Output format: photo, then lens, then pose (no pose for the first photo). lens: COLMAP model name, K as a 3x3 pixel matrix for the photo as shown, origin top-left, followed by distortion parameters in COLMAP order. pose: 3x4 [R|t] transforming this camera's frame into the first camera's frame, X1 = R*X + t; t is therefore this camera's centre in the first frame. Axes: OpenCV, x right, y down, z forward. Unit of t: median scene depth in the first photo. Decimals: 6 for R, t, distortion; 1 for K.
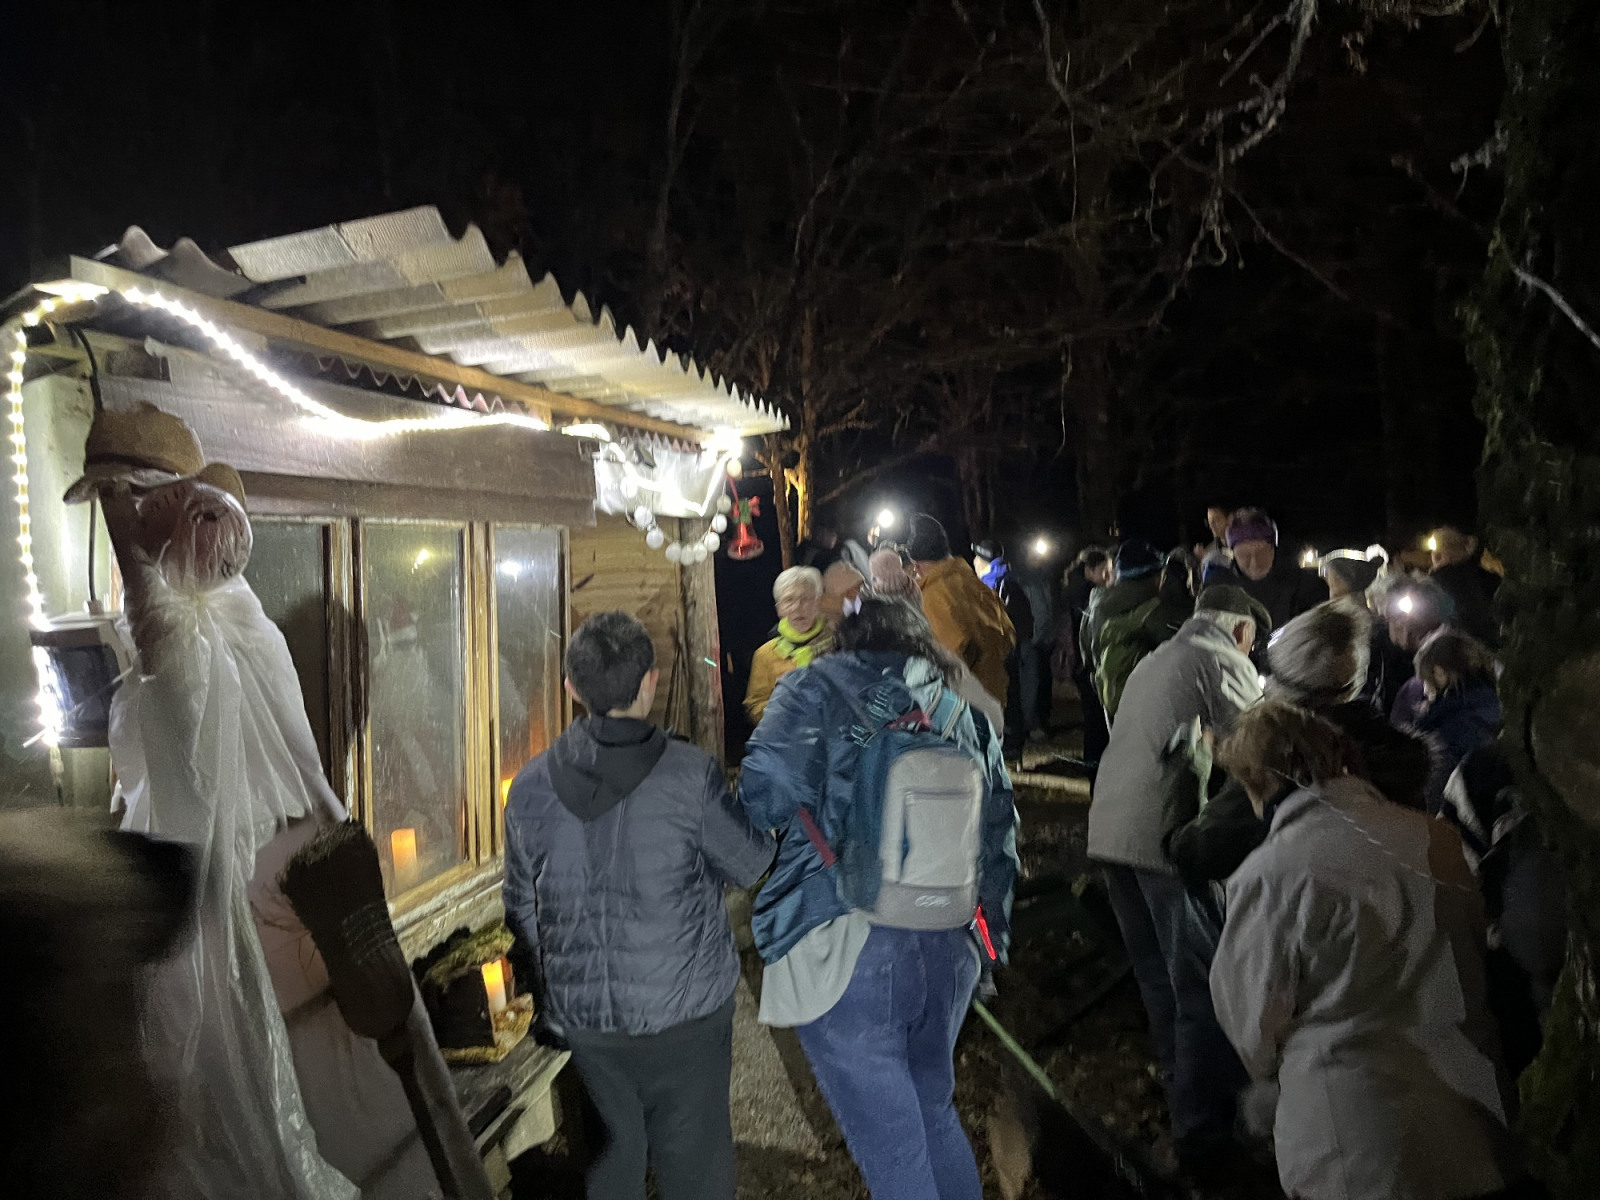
lens RADIAL K [[1195.5, 0, 794.3], [0, 1195.5, 580.5], [0, 0, 1]] dist [0.071129, -0.086548]
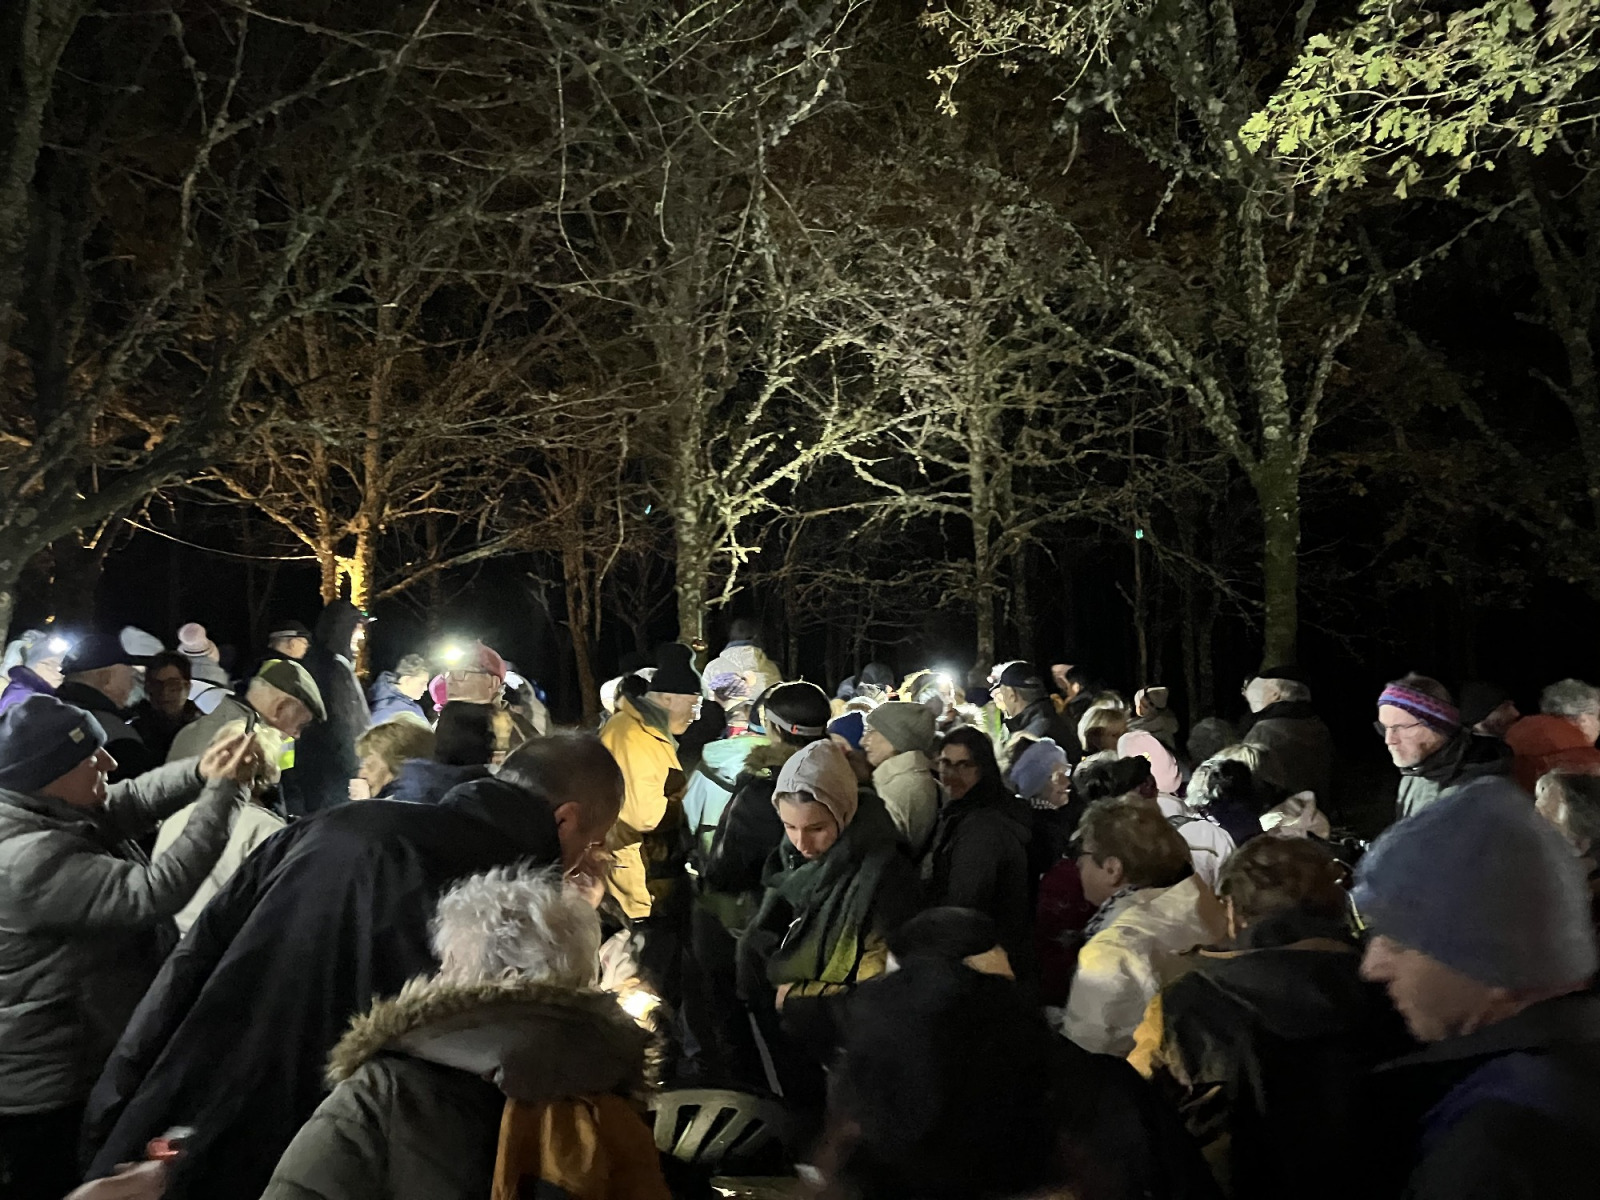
lens RADIAL K [[1190.1, 0, 800.0], [0, 1190.1, 600.0], [0, 0, 1]] dist [0.056849, -0.083229]
pose [[0.953789, 0.043790, 0.297270, 0.270582], [-0.023602, 0.997185, -0.071166, -0.048539], [-0.299550, 0.060861, 0.952137, 0.519962]]
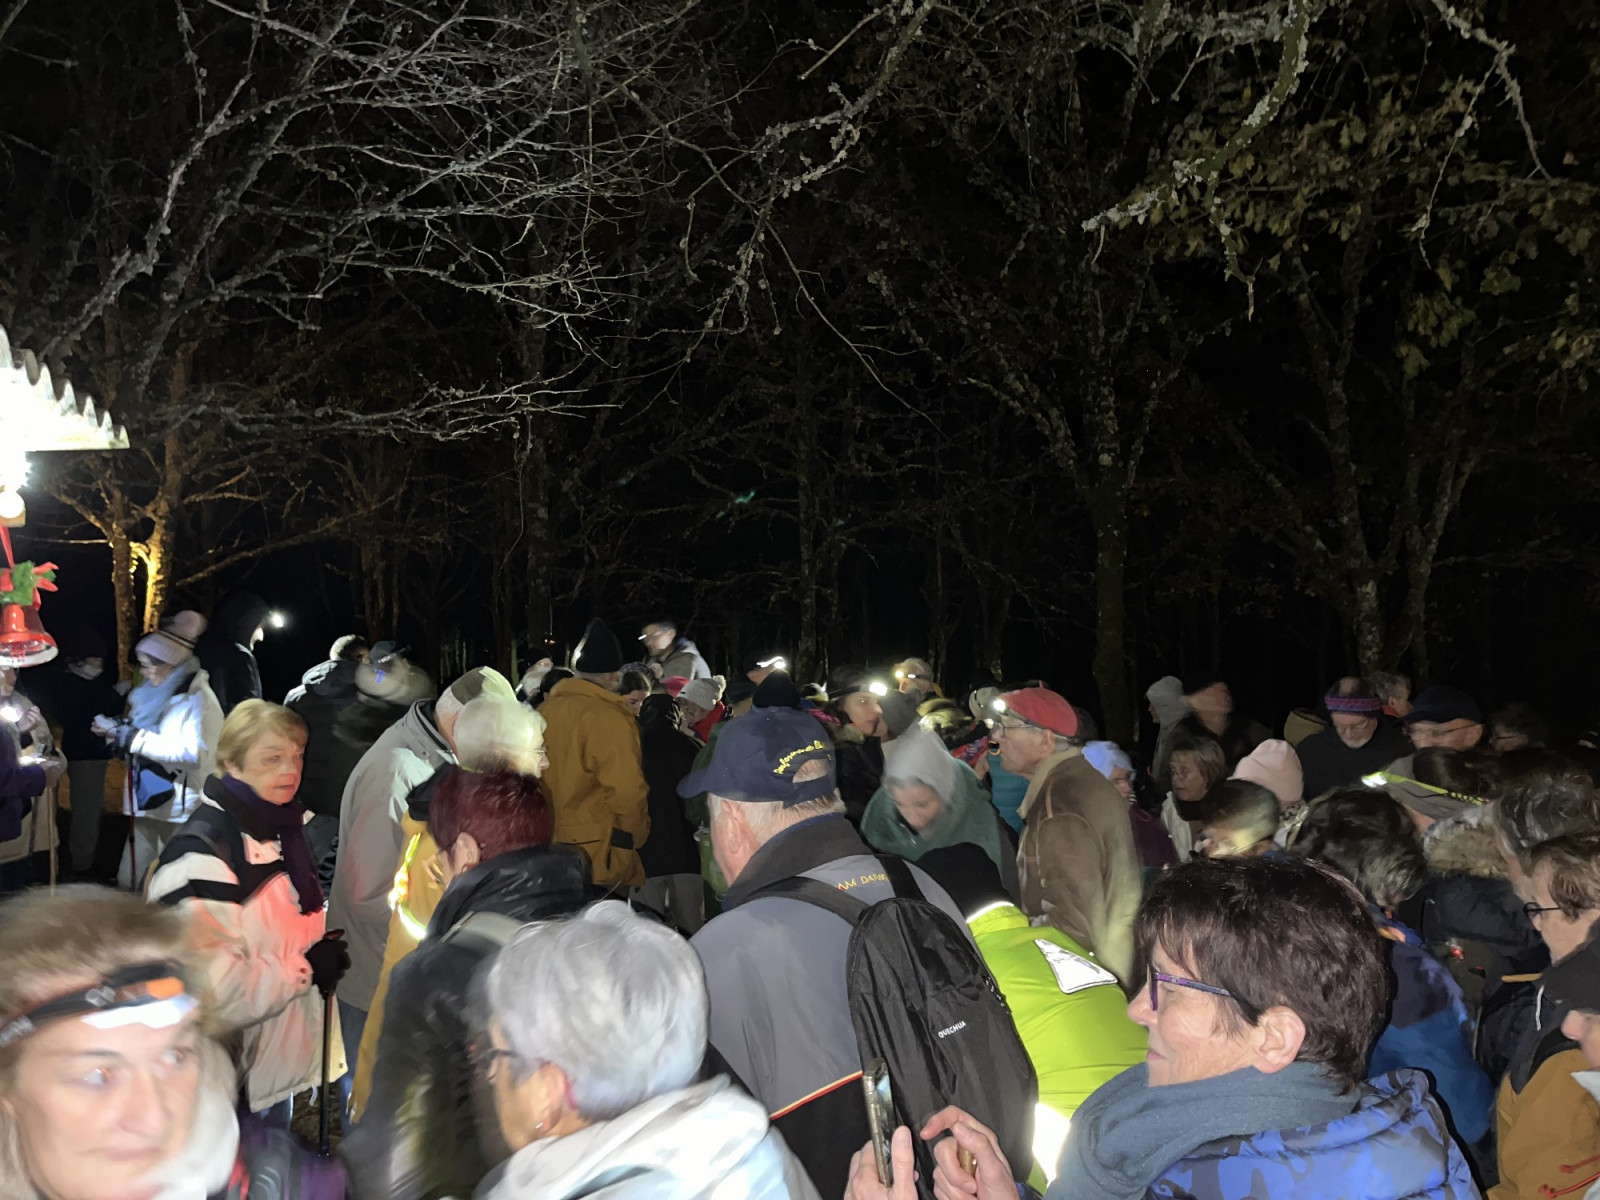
lens RADIAL K [[1191.8, 0, 816.2], [0, 1191.8, 594.1], [0, 0, 1]] dist [0.062952, -0.104813]
pose [[0.871669, 0.065075, 0.485755, 0.011623], [-0.028464, 0.996194, -0.082380, -0.025949], [-0.489267, 0.057981, 0.870204, 0.463416]]
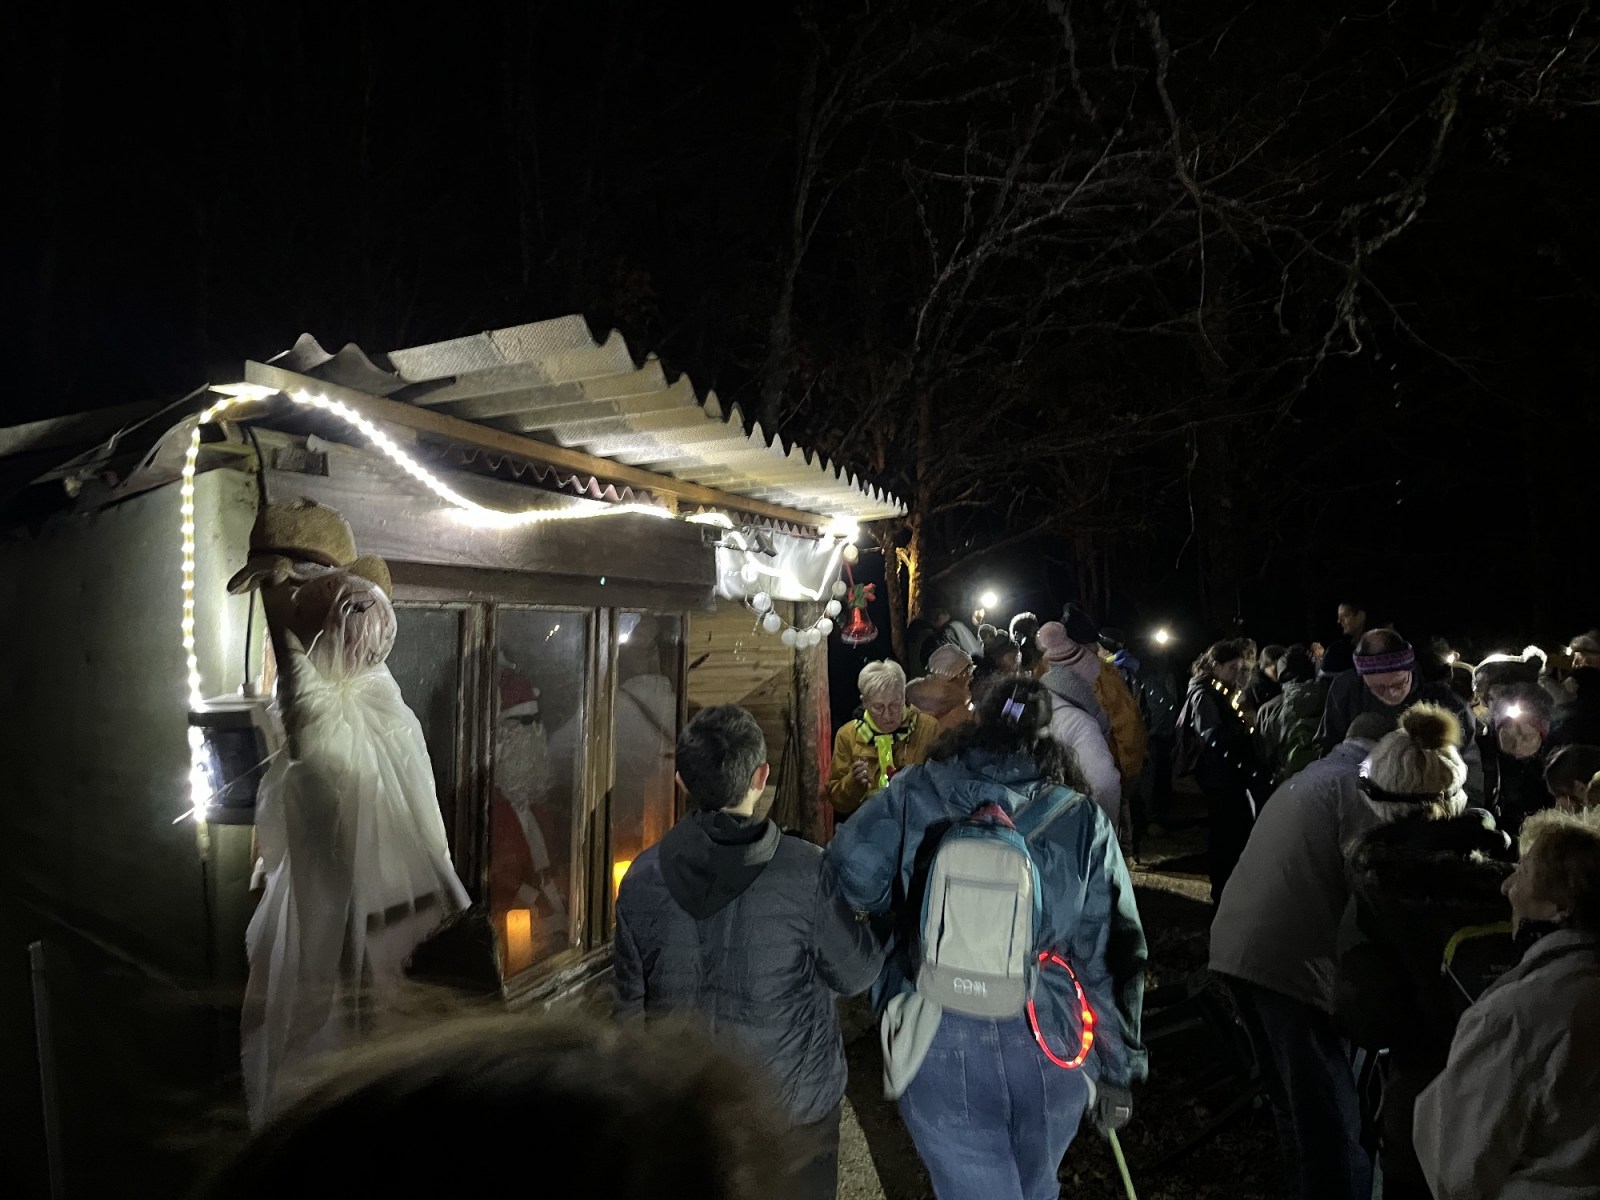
lens RADIAL K [[1195.5, 0, 794.3], [0, 1195.5, 580.5], [0, 0, 1]] dist [0.071129, -0.086548]
pose [[0.995481, 0.026636, -0.091148, -0.007889], [-0.032058, 0.997770, -0.058550, -0.015838], [0.089385, 0.061207, 0.994115, -0.002558]]
